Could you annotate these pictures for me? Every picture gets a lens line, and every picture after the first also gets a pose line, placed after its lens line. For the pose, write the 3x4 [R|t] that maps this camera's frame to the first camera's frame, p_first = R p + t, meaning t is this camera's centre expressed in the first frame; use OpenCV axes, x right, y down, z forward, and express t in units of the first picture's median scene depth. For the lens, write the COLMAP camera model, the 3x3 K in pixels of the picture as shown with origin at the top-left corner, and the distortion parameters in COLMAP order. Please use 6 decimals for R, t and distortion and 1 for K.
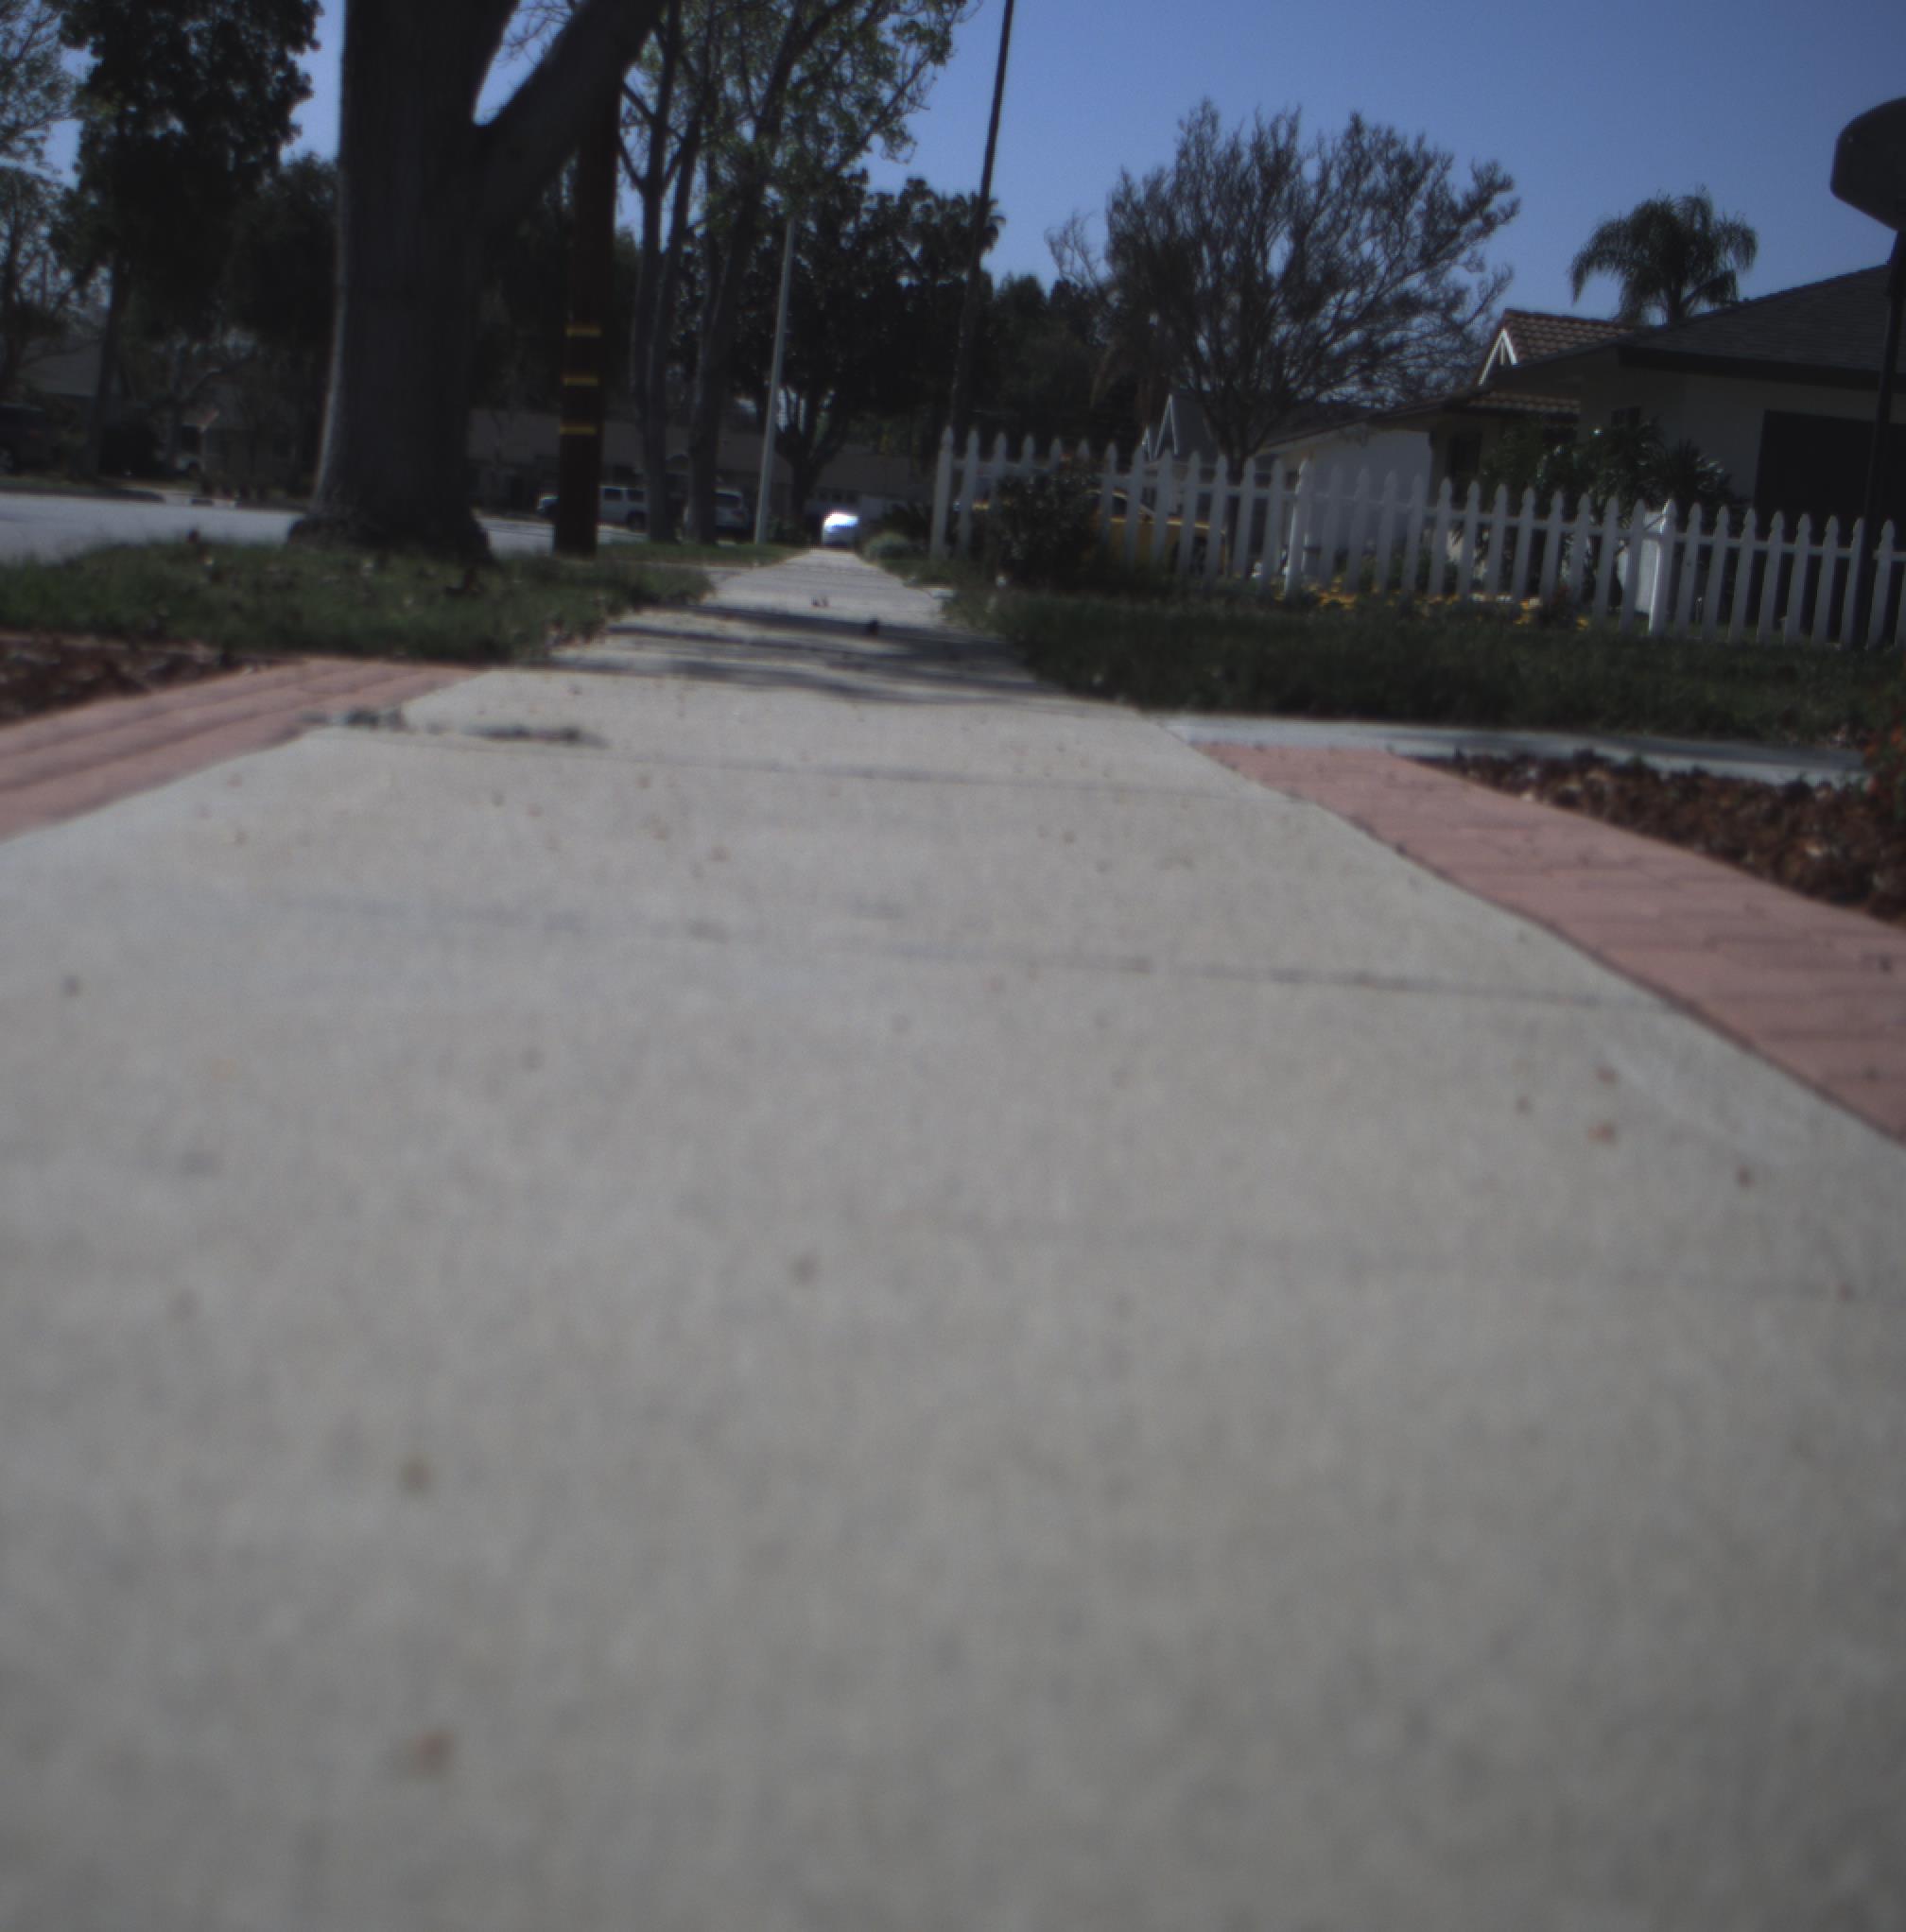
lens RADIAL K [[4311.1, 0, 710.9], [0, 4311.1, 964.9], [0, 0, 1]] dist [-0.102396, 0.092330]
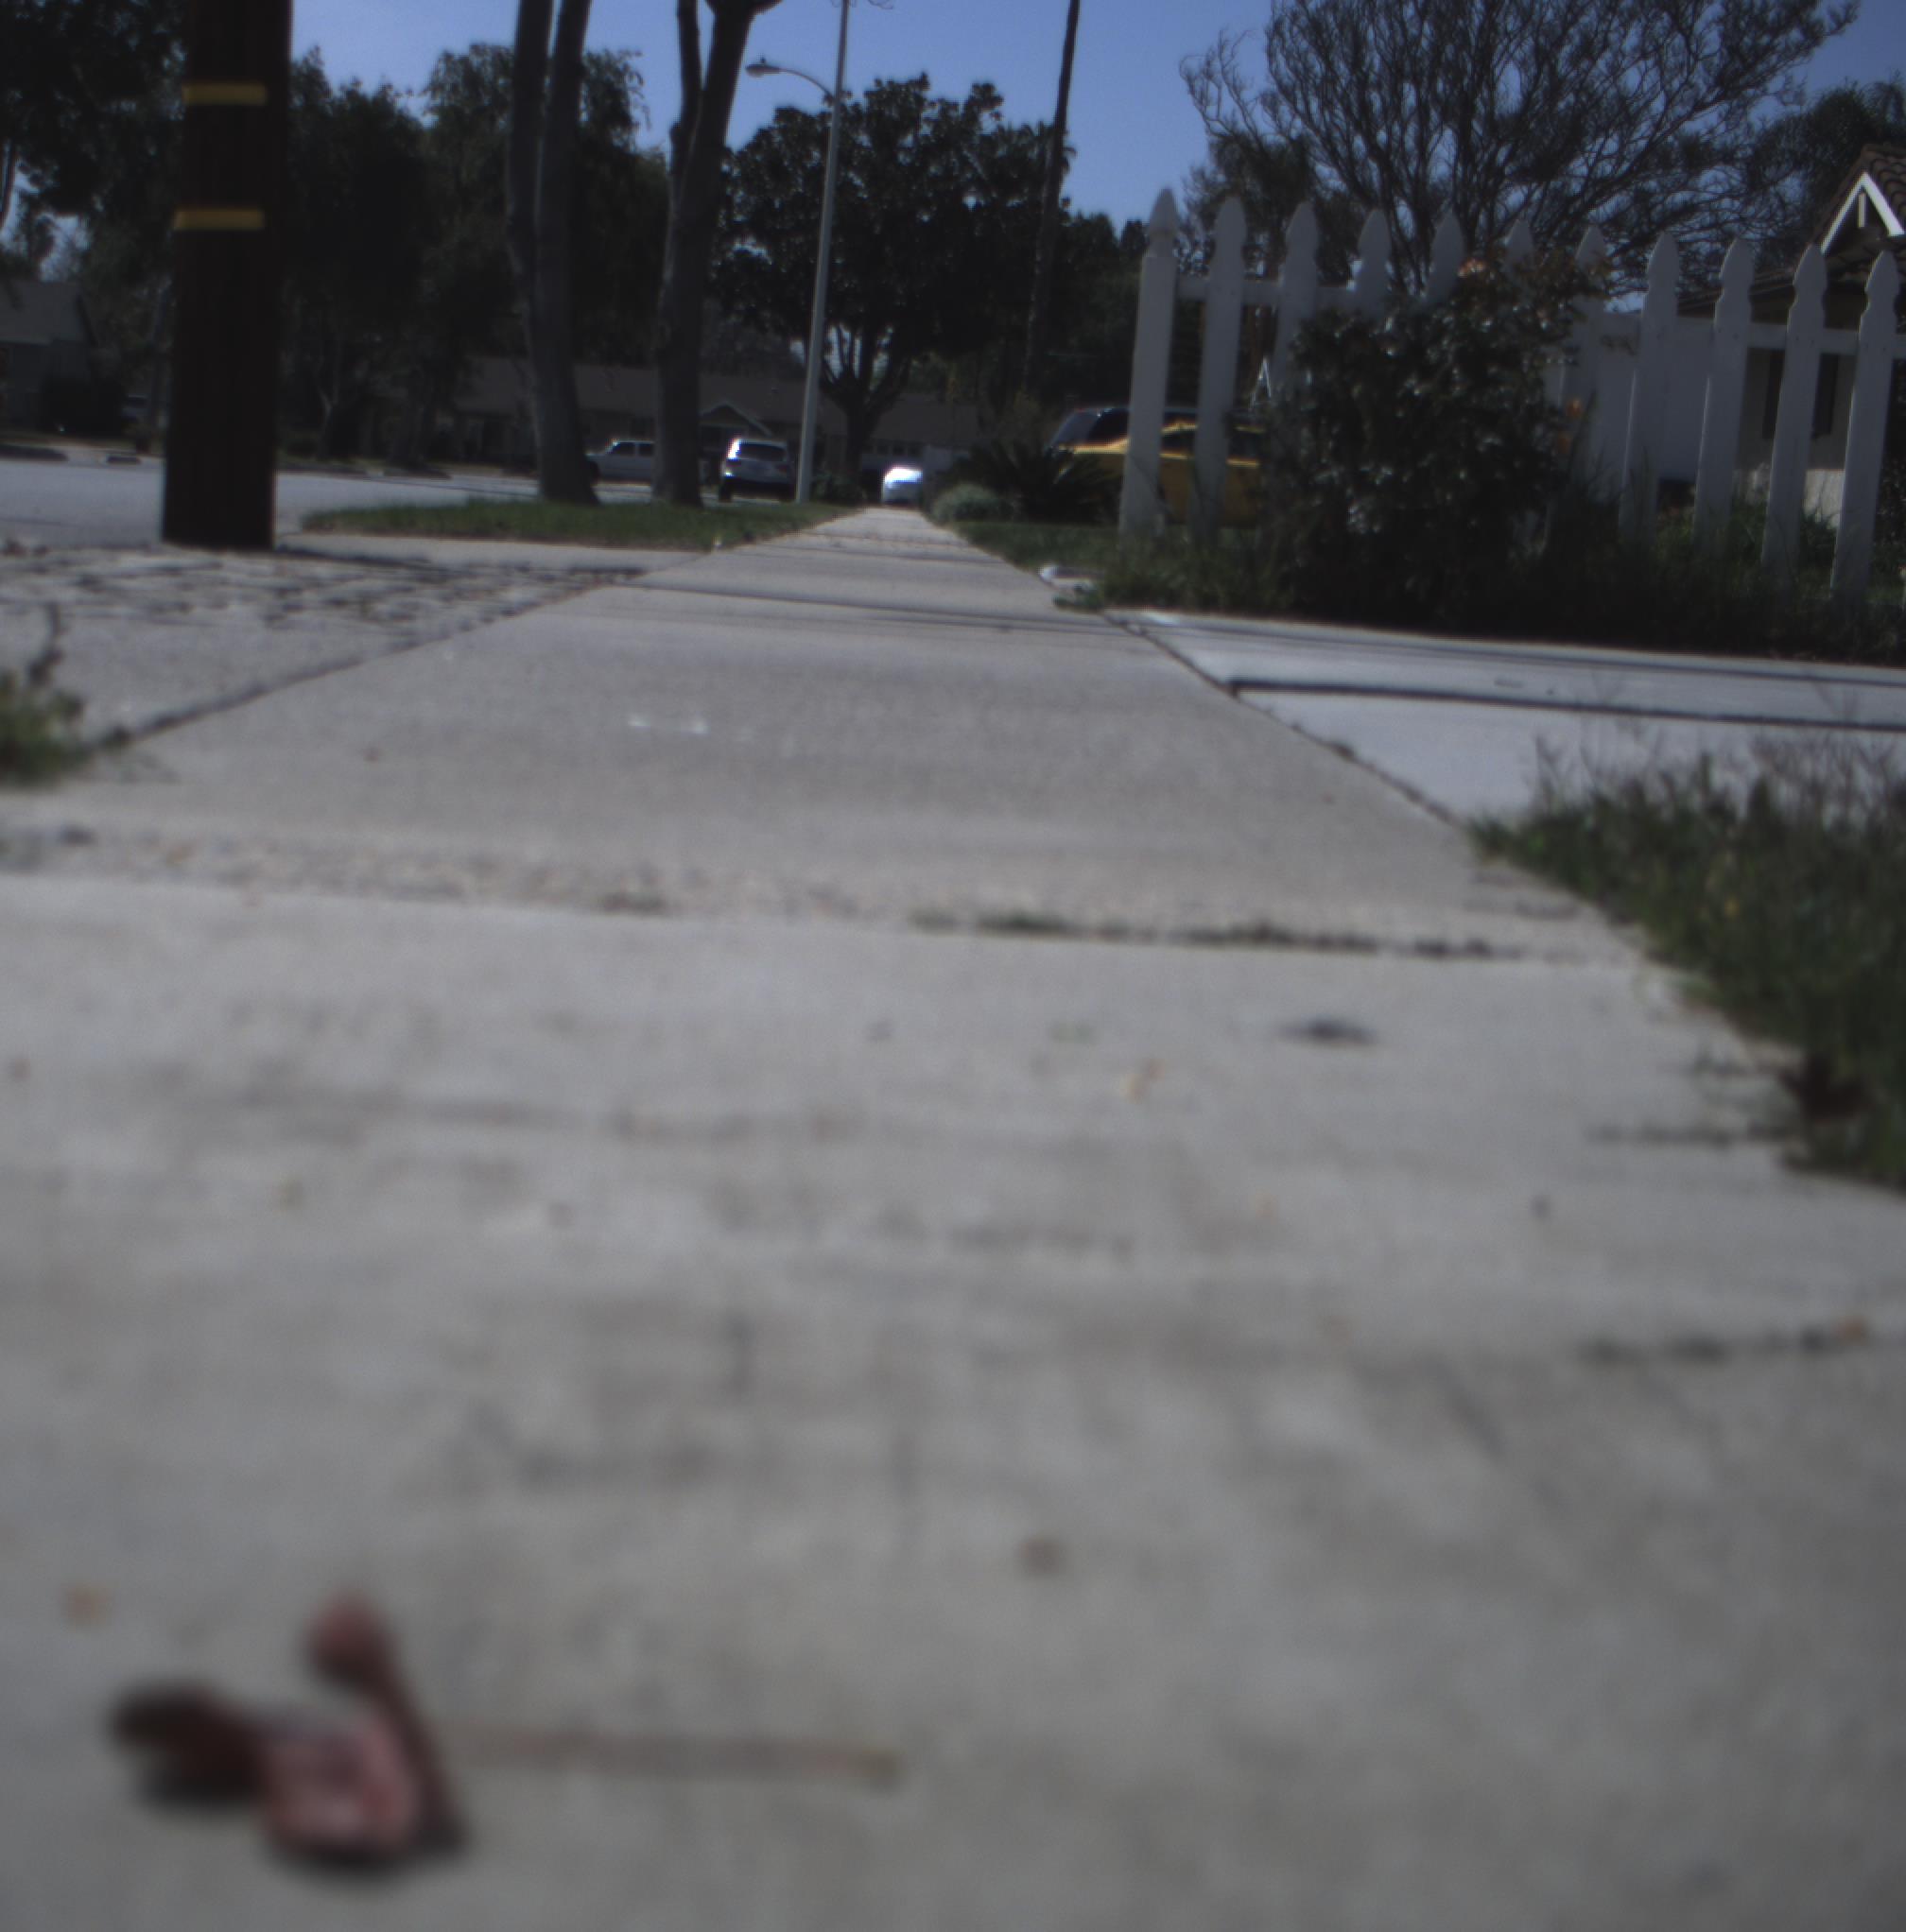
lens RADIAL K [[4302.2, 0, 696.6], [0, 4302.2, 963.2], [0, 0, 1]] dist [-0.136712, 0.520609]
pose [[0.999755, -0.011020, -0.019185, 0.009309], [0.011193, 0.999897, 0.008949, -0.028028], [0.019085, -0.009162, 0.999776, 0.288466]]
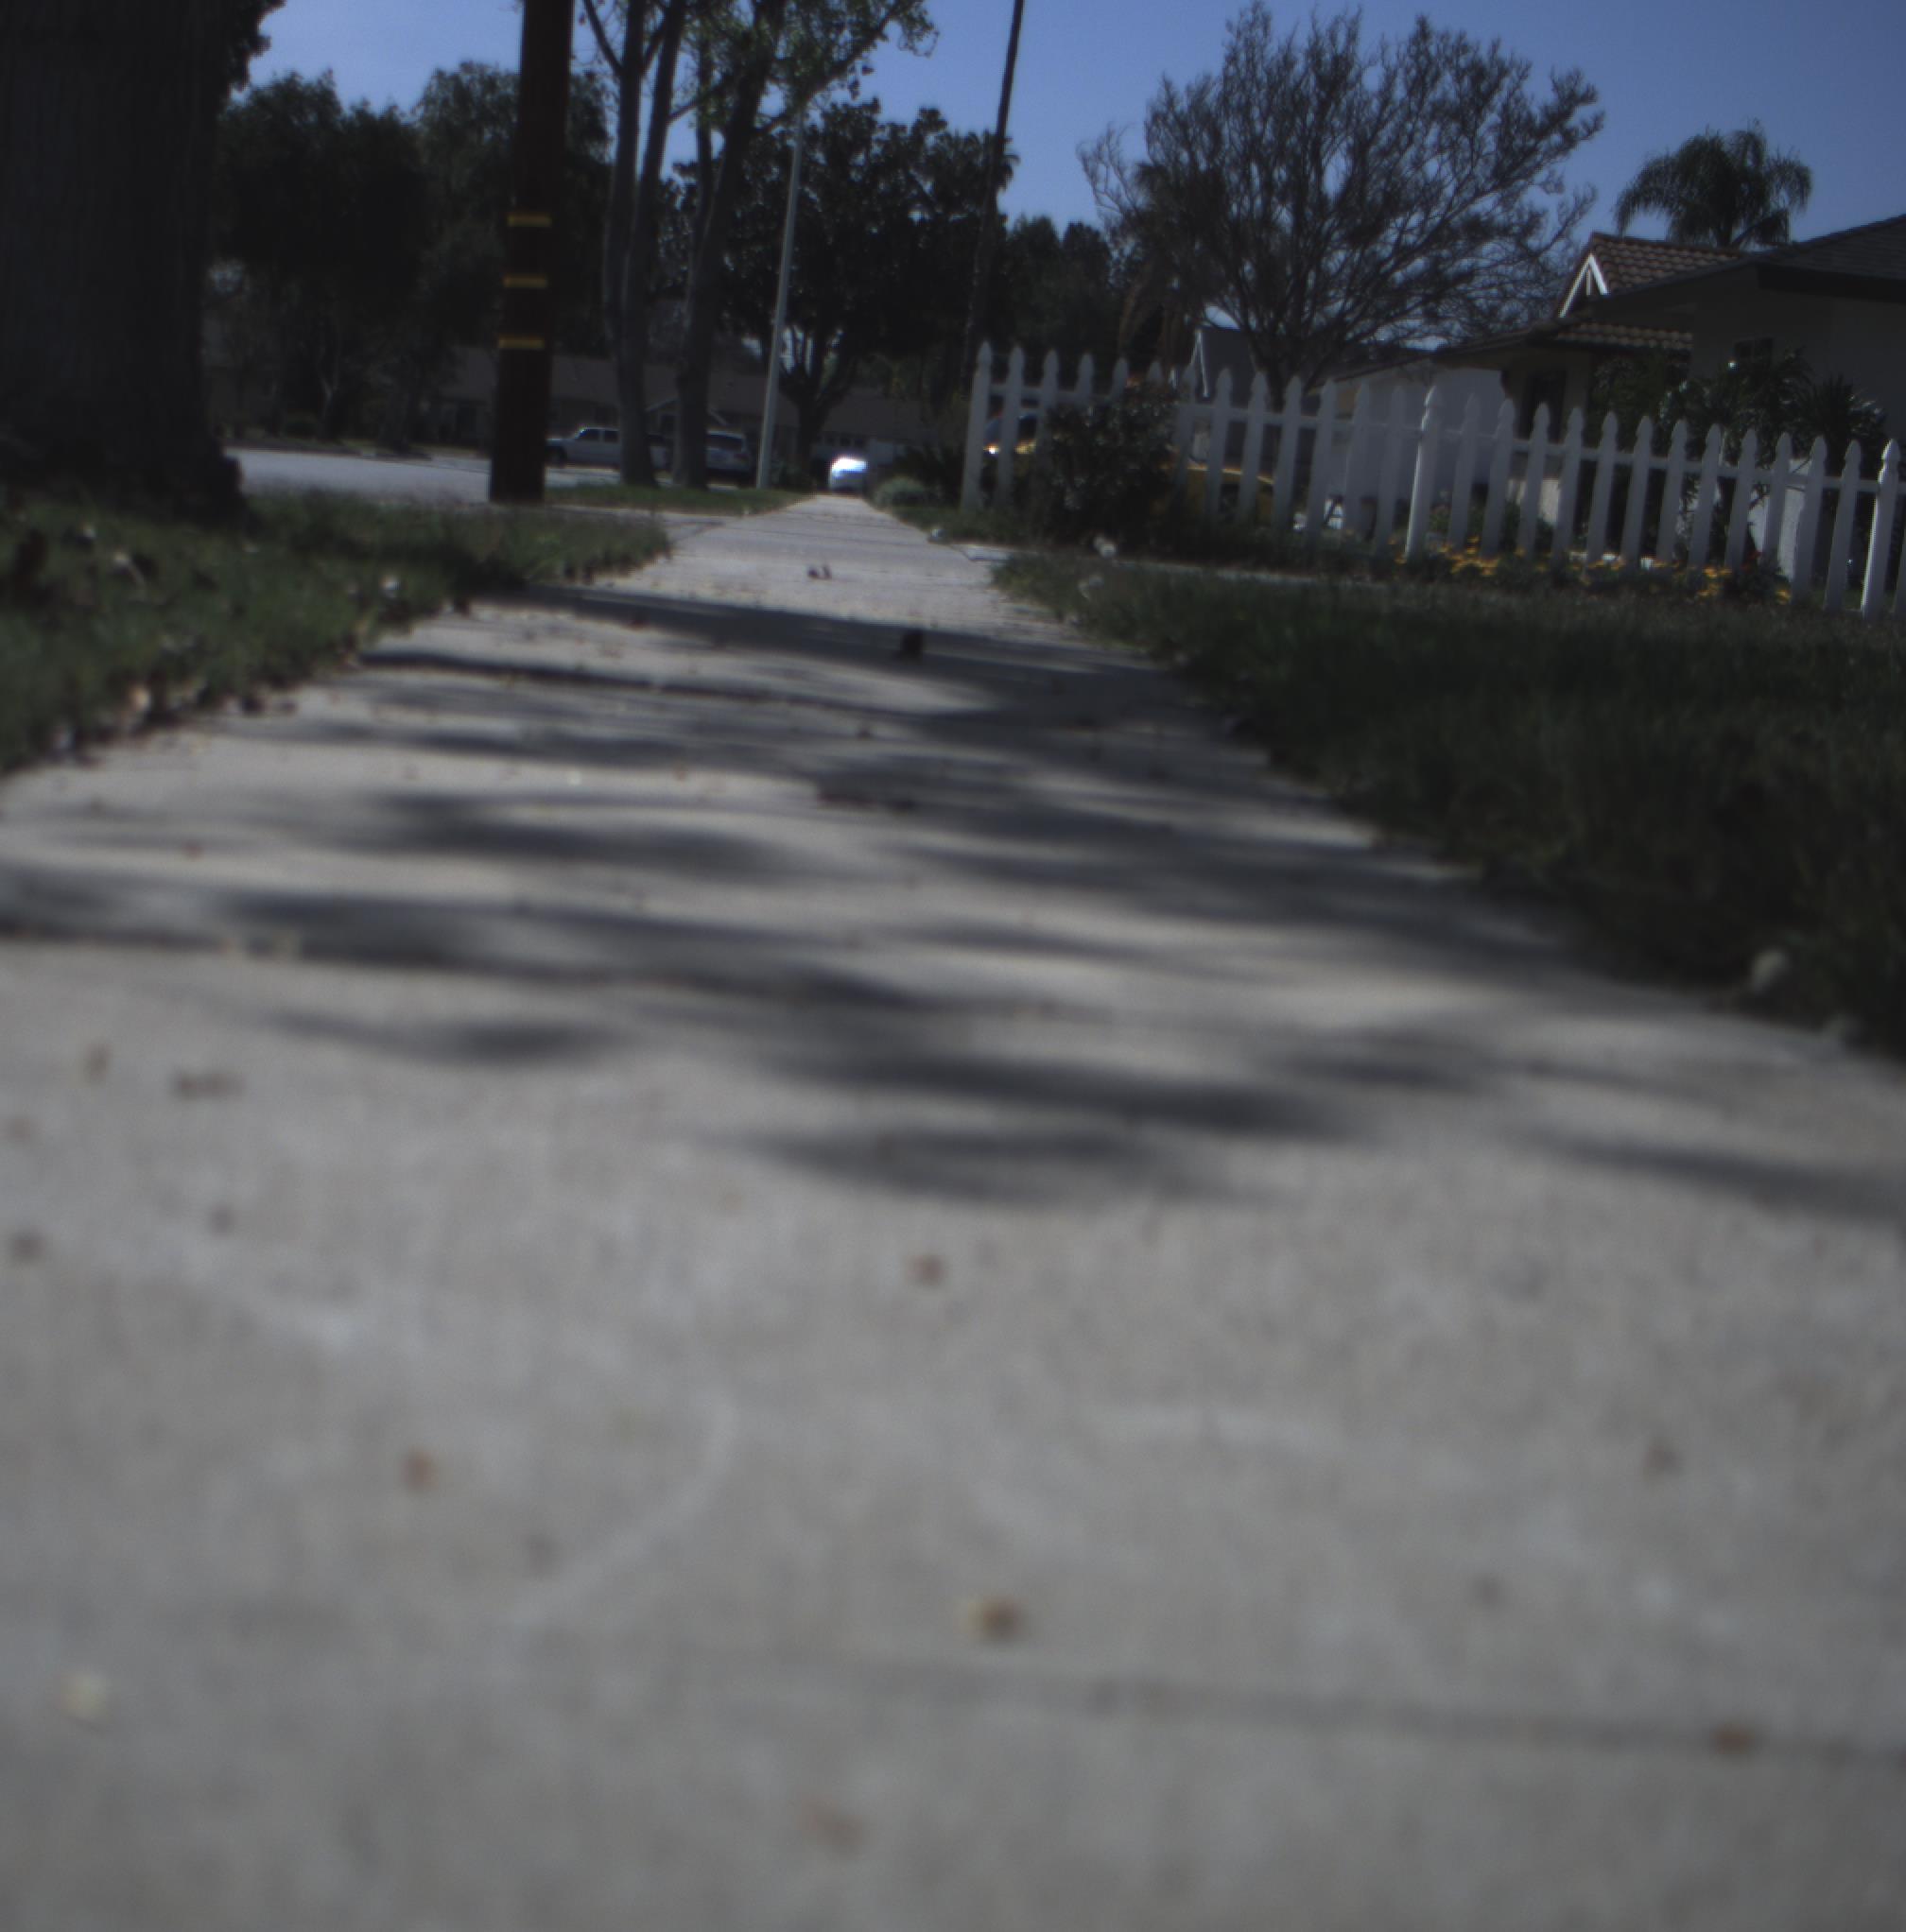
lens RADIAL K [[4309.0, 0, 709.2], [0, 4309.0, 963.0], [0, 0, 1]] dist [-0.121140, 0.340363]
pose [[0.999971, 0.007558, -0.001234, 0.002758], [-0.007542, 0.999895, 0.012333, -0.009183], [0.001327, -0.012324, 0.999923, 0.095300]]
